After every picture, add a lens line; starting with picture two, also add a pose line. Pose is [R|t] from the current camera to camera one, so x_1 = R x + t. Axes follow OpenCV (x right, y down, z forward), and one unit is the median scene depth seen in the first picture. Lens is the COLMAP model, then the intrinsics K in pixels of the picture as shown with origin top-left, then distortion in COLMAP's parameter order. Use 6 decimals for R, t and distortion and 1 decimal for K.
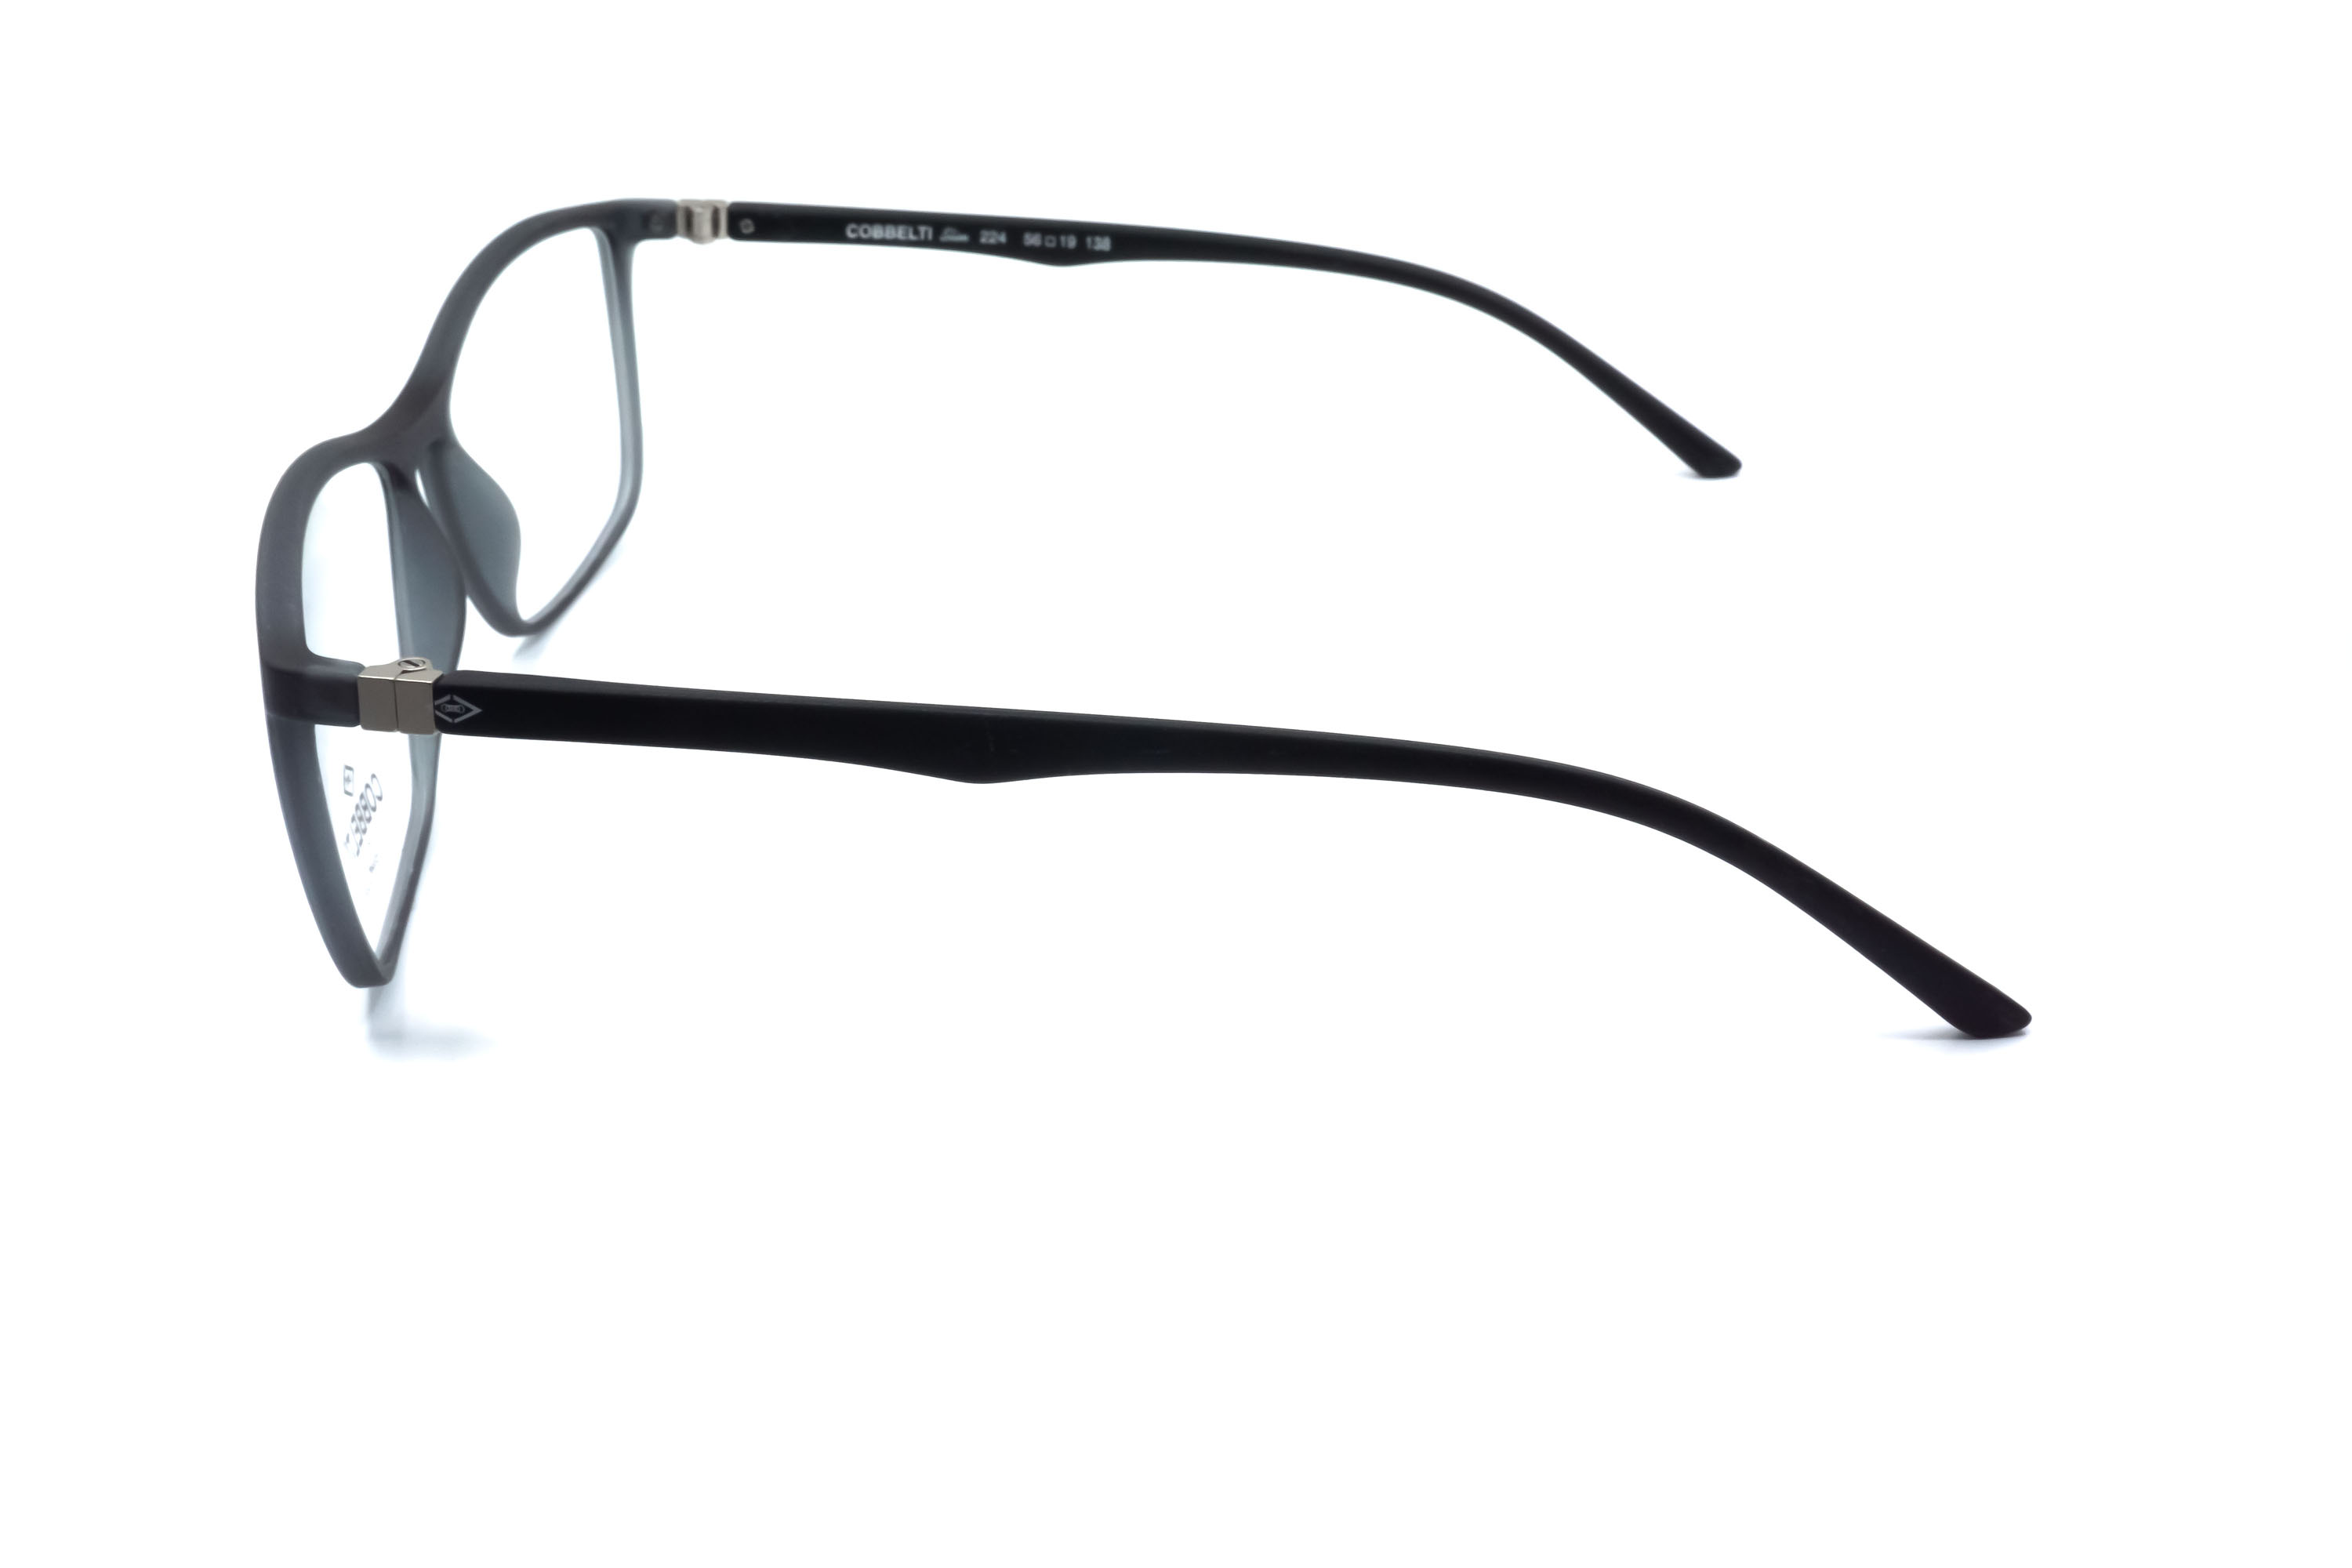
lens RADIAL K [[2633.5, 0, 1176.0], [0, 2633.5, 784.0], [0, 0, 1]] dist [0.005643, 0.004695]
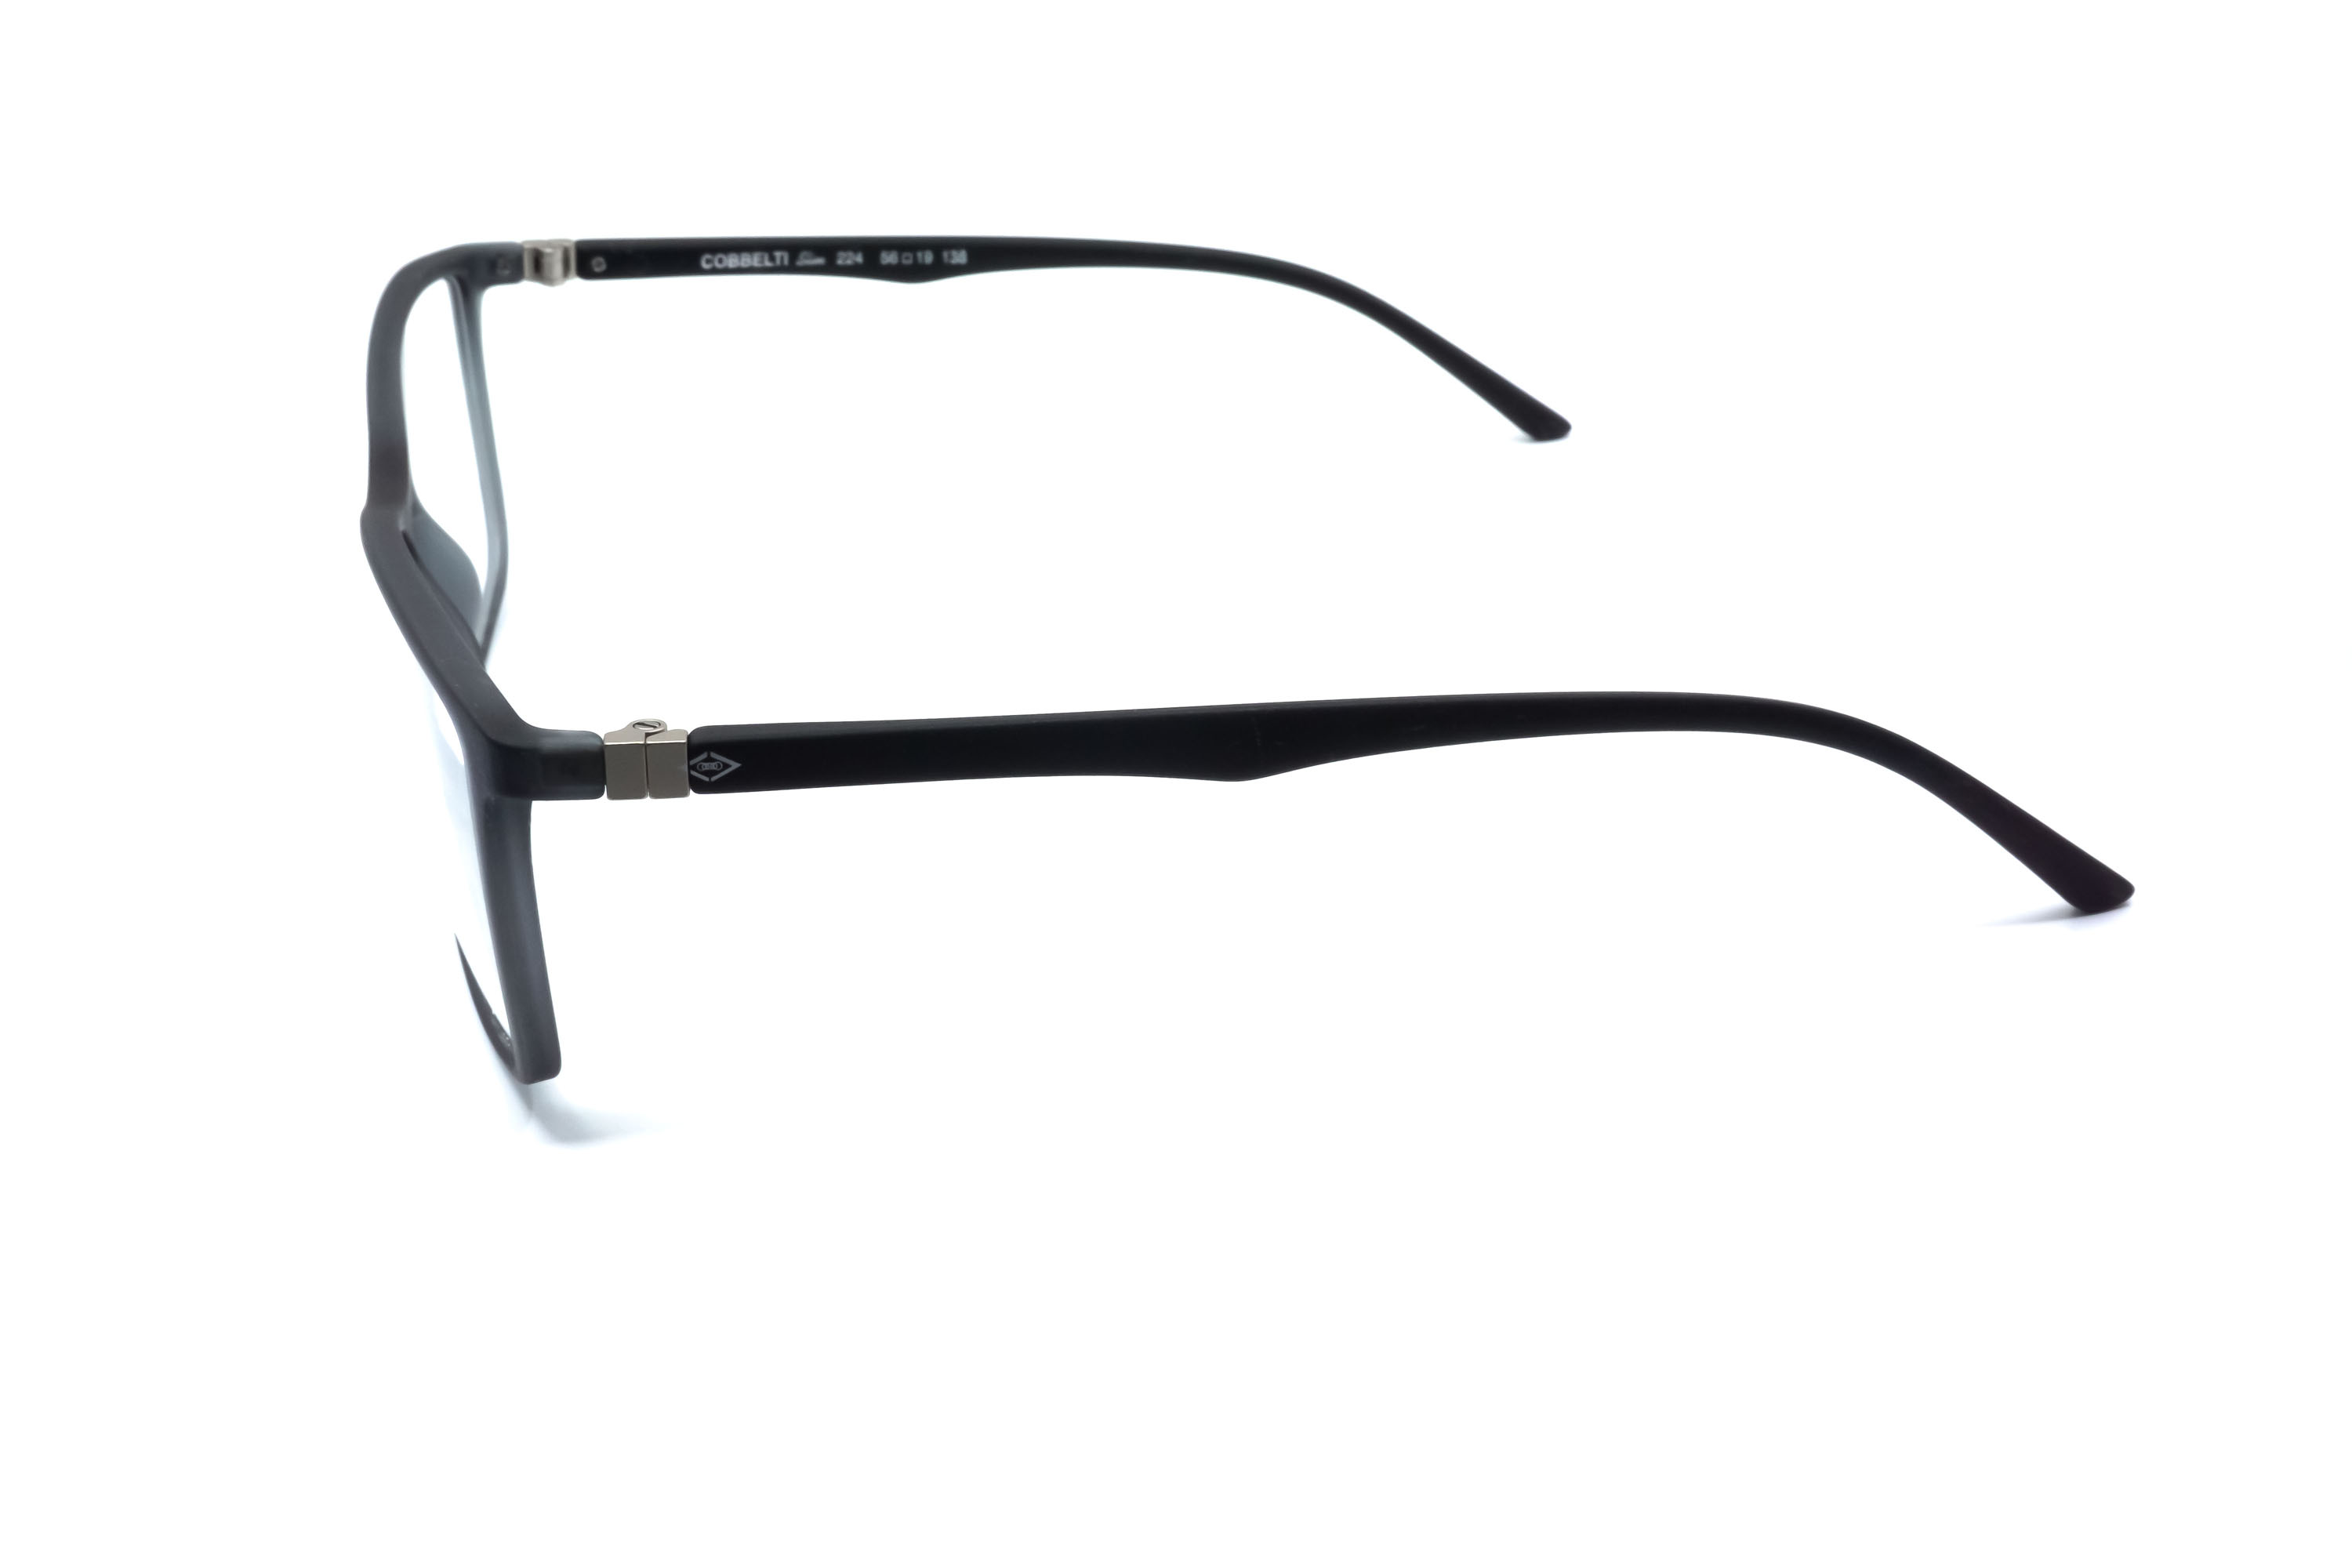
lens RADIAL K [[2633.5, 0, 1176.0], [0, 2633.5, 784.0], [0, 0, 1]] dist [0.005643, 0.004695]
pose [[0.964702, -0.116551, 0.236148, -0.207028], [0.118626, 0.992924, 0.005454, -0.004704], [-0.235112, 0.022752, 0.971702, 0.025731]]
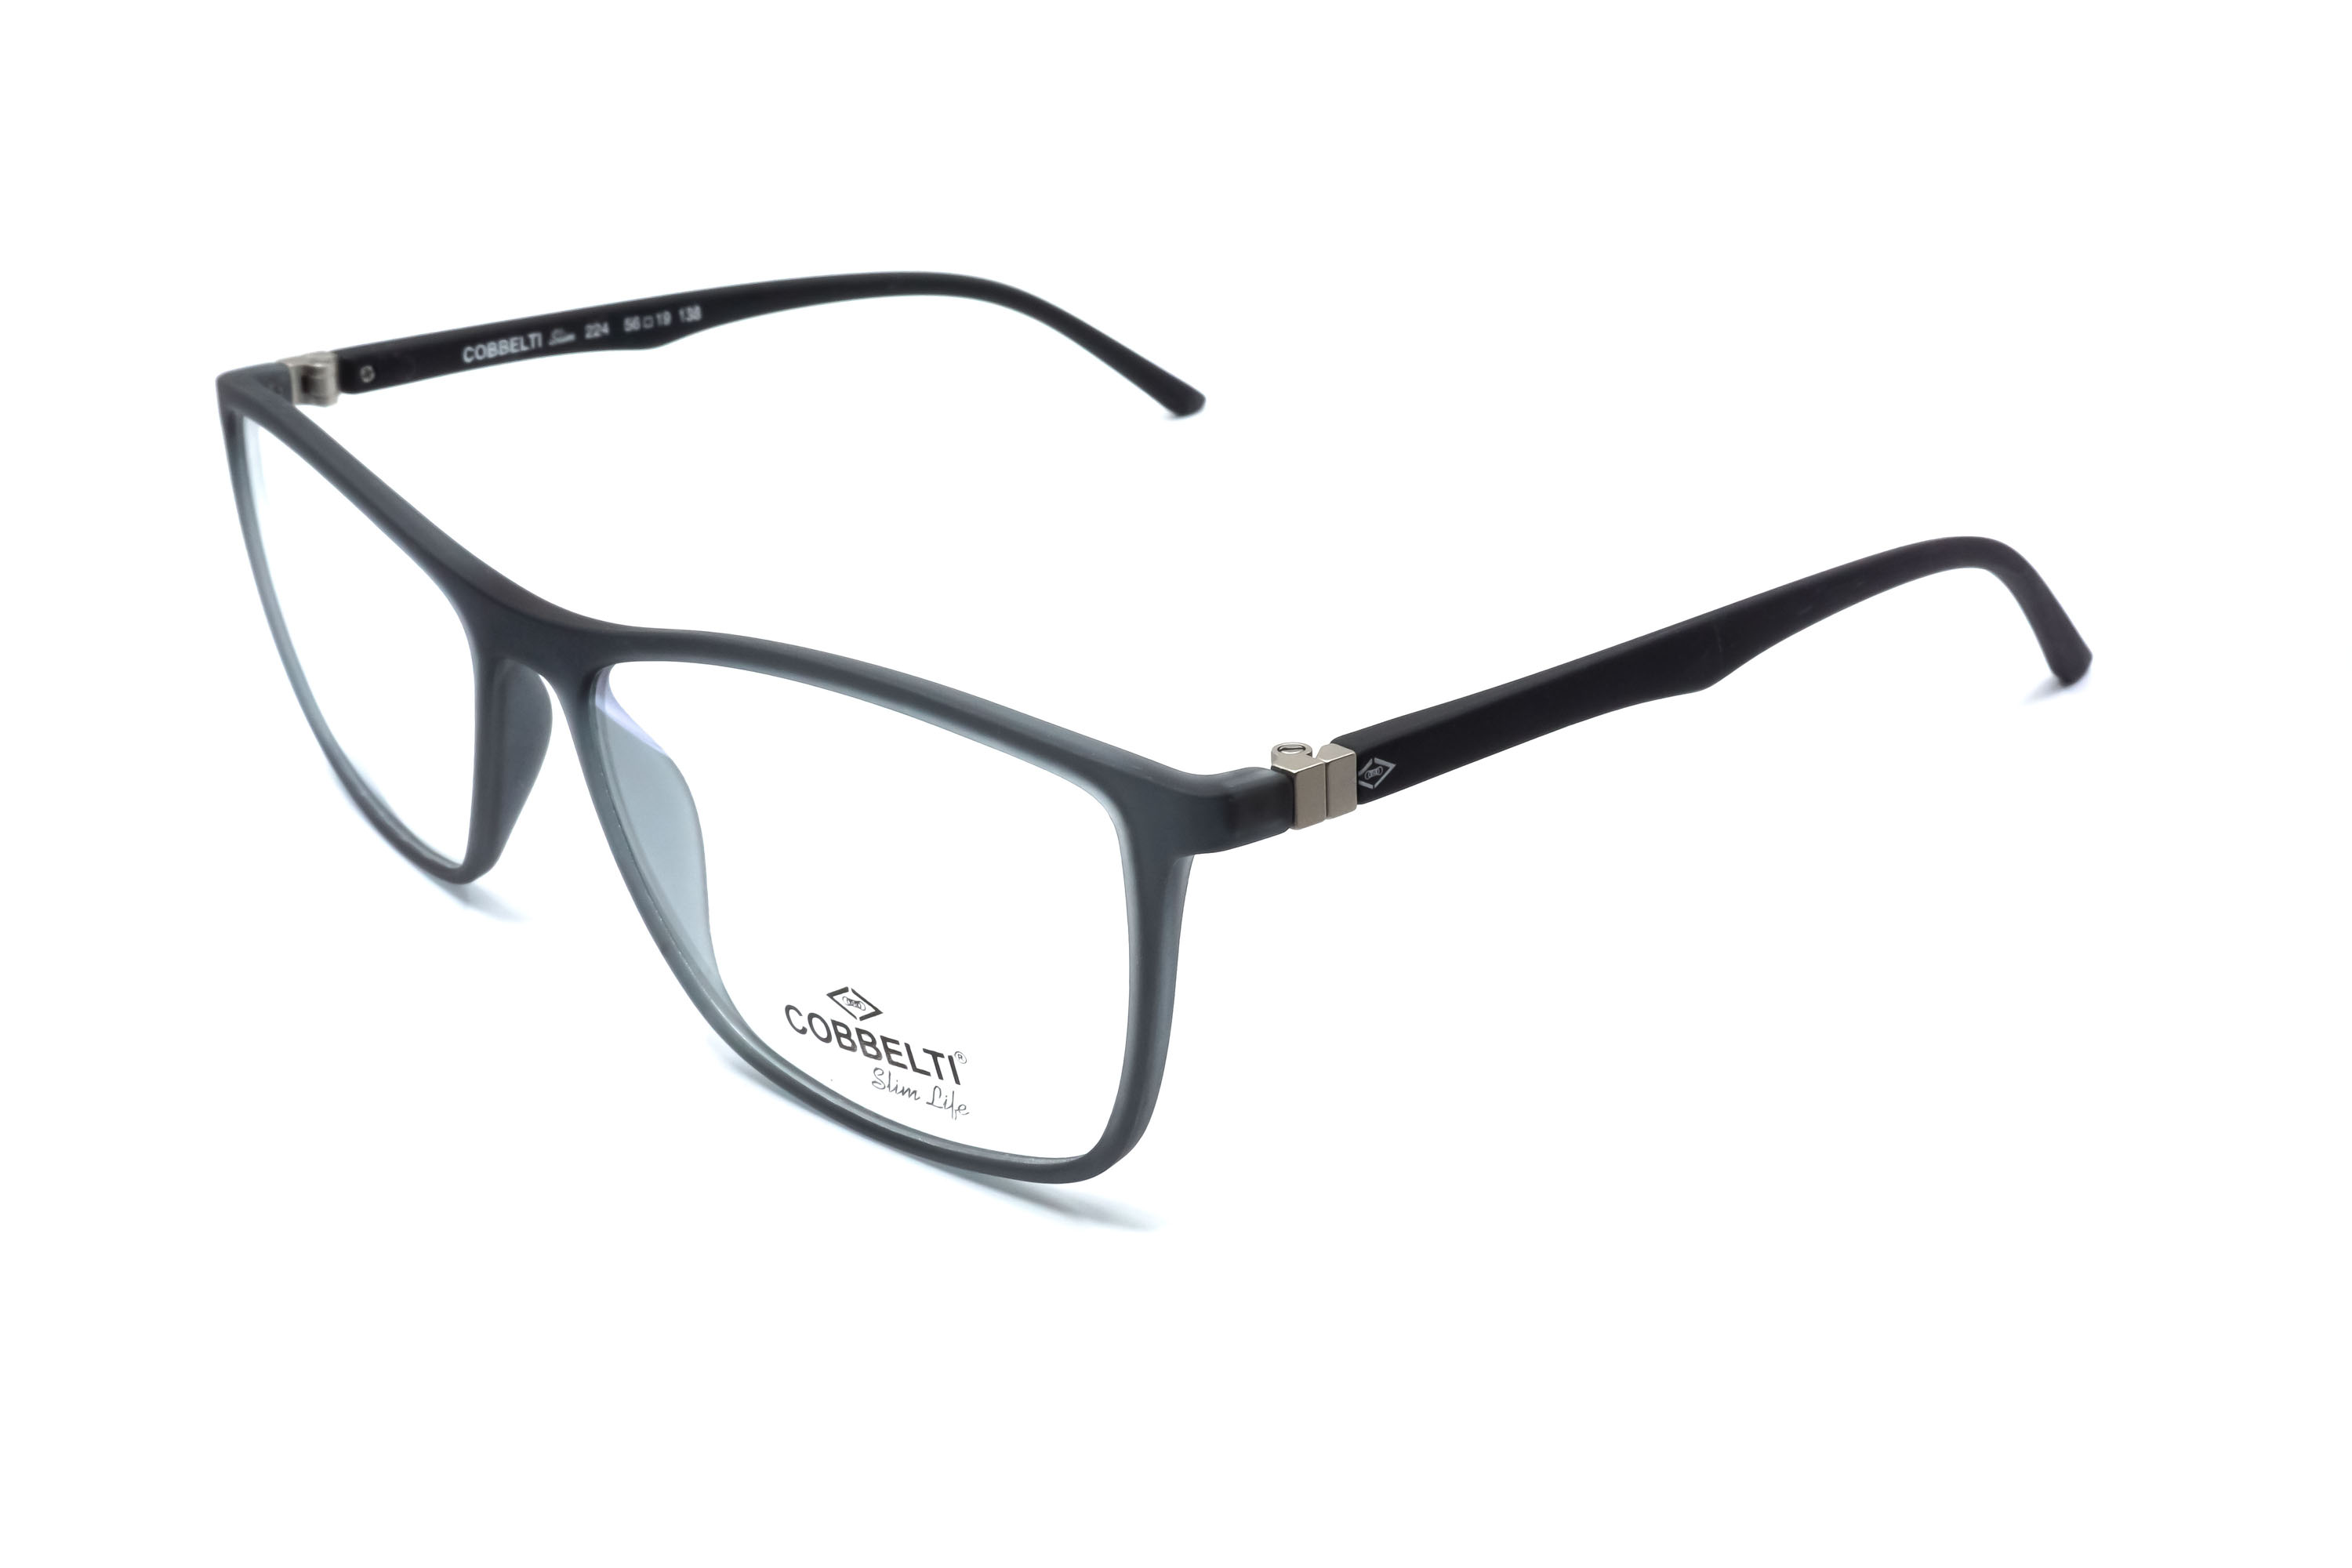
lens RADIAL K [[2633.5, 0, 1176.0], [0, 2633.5, 784.0], [0, 0, 1]] dist [0.005643, 0.004695]
pose [[0.698753, -0.313993, 0.642770, -0.561086], [0.331975, 0.938242, 0.097442, -0.084290], [-0.633669, 0.145296, 0.759837, 0.213276]]
